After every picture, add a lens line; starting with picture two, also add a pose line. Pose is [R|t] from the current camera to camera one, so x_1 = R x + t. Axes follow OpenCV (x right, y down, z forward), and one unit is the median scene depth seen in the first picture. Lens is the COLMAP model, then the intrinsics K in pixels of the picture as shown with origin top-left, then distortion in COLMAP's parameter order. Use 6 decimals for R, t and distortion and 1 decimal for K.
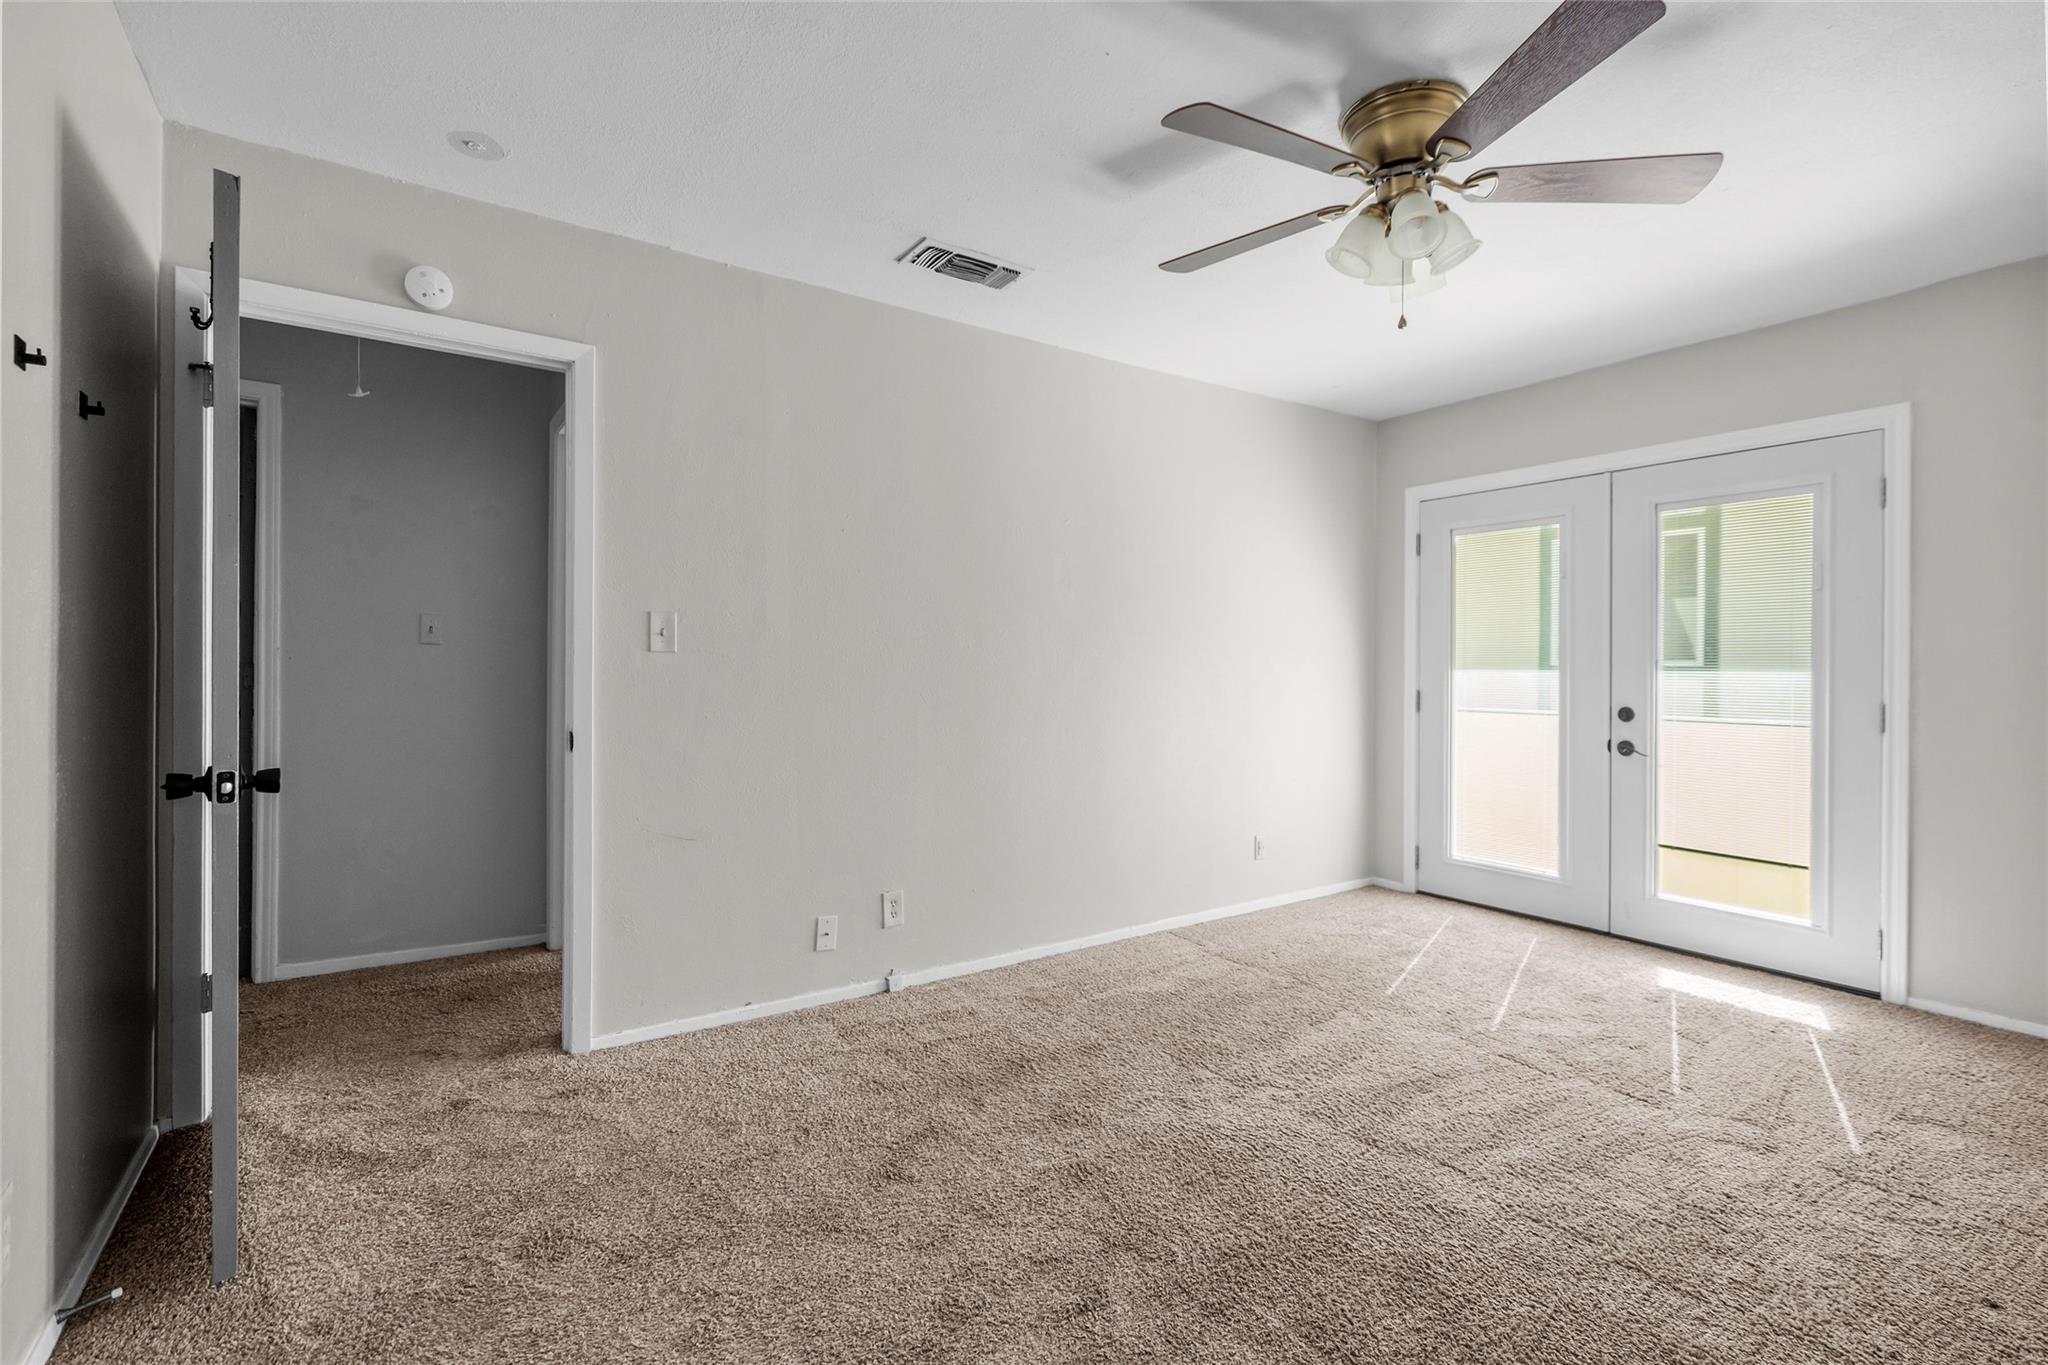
lens RADIAL K [[932.1, 0, 1029.4], [0, 932.1, 636.2], [0, 0, 1]] dist [-0.005841, 0.000095]
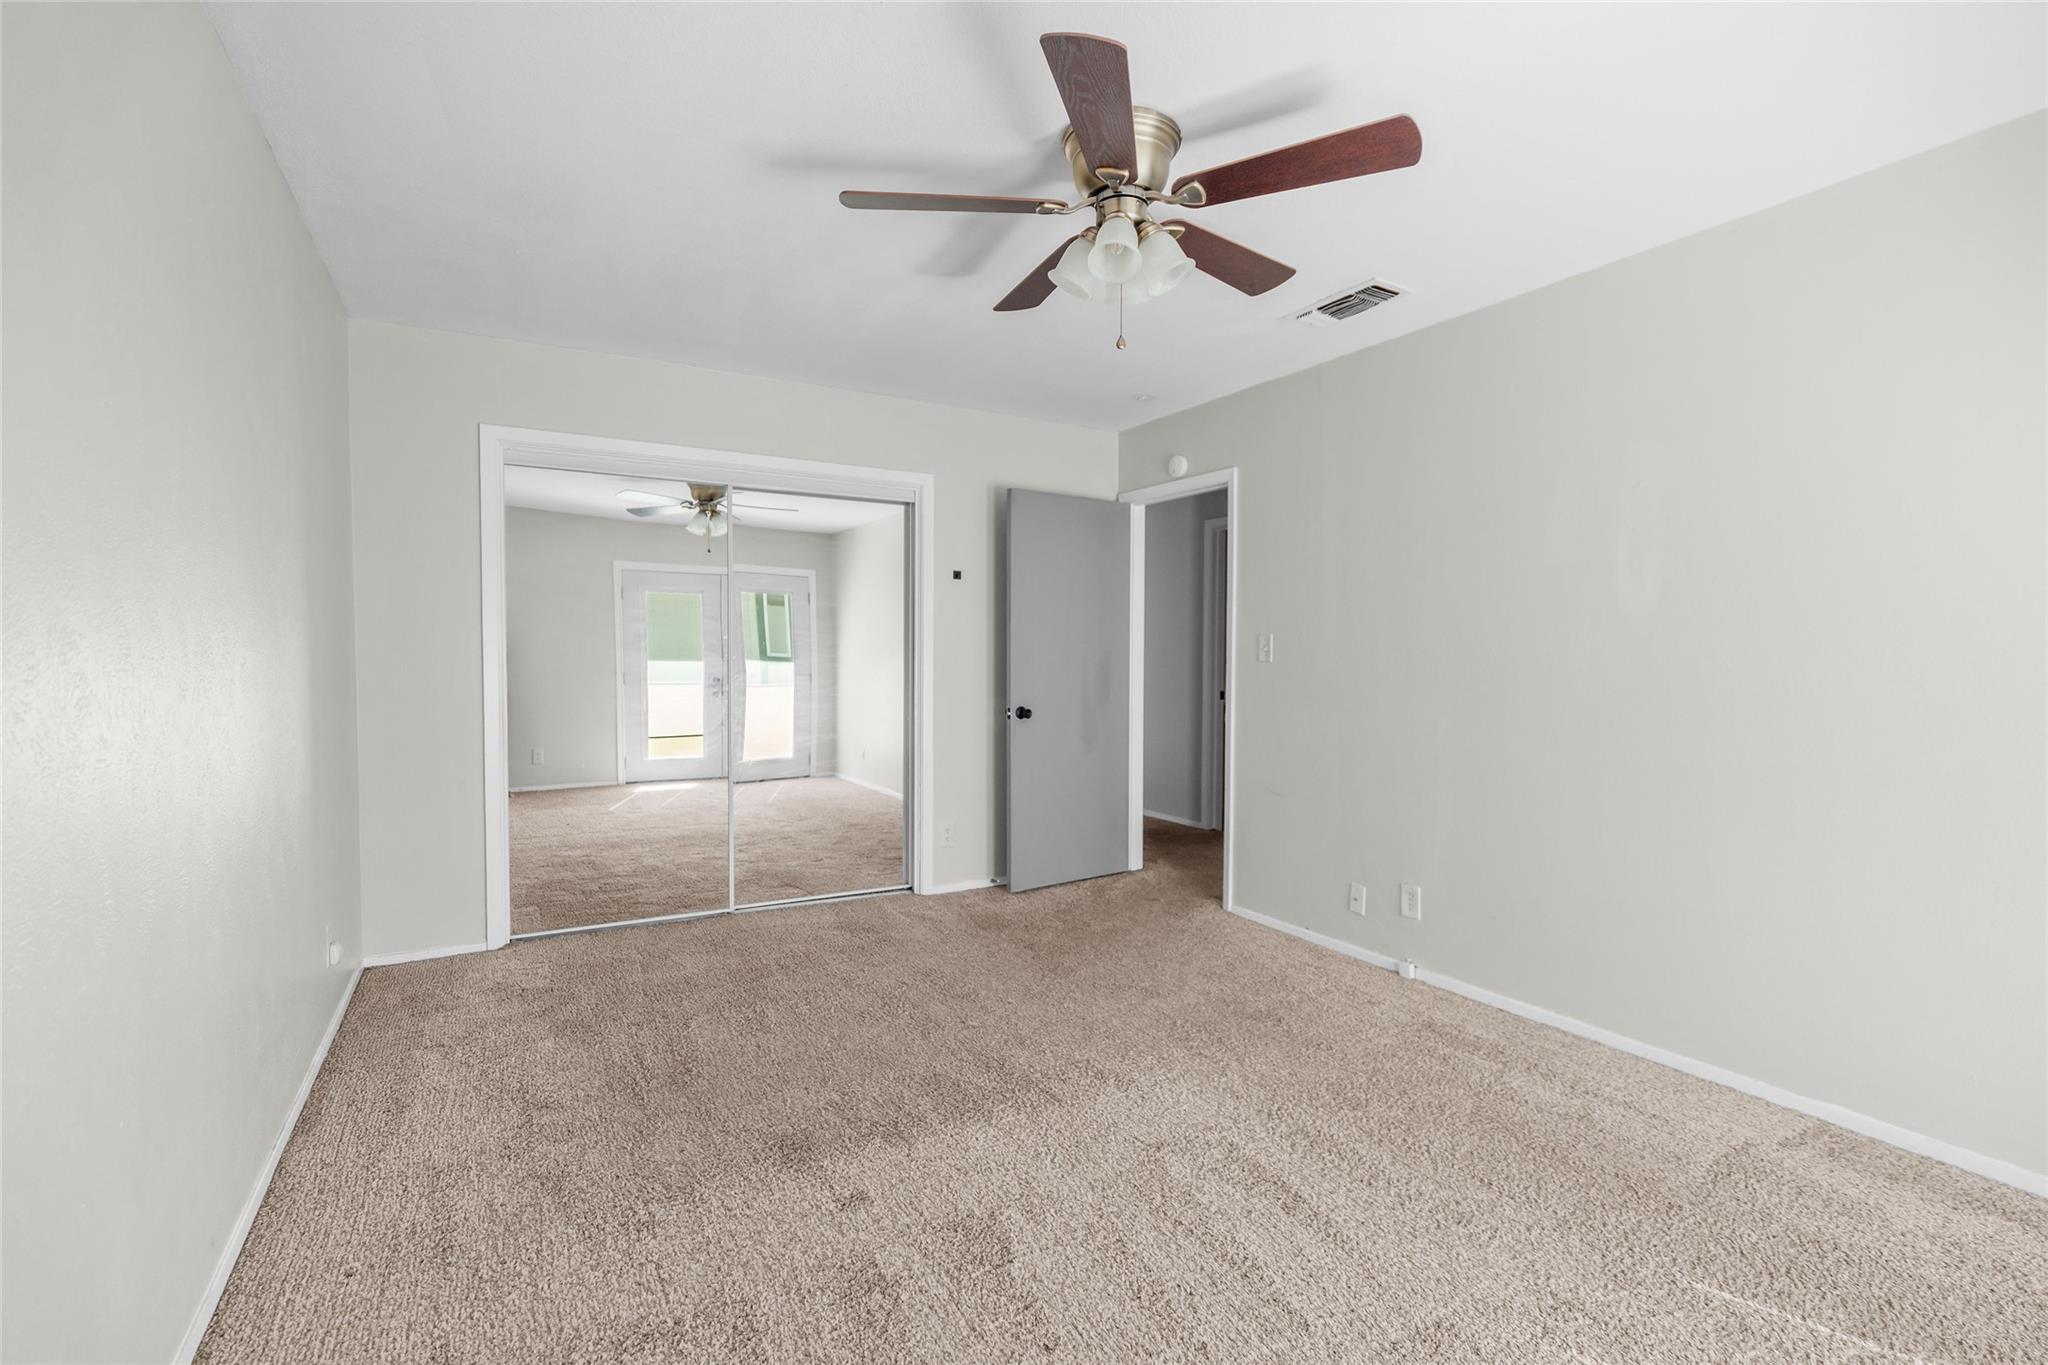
lens RADIAL K [[919.4, 0, 1023.5], [0, 919.4, 688.8], [0, 0, 1]] dist [-0.001731, 0.000407]
pose [[-0.114260, 0.010235, -0.993398, 1.008207], [0.021854, 0.999731, 0.007787, 0.037346], [0.993210, -0.020820, -0.114453, 0.742440]]
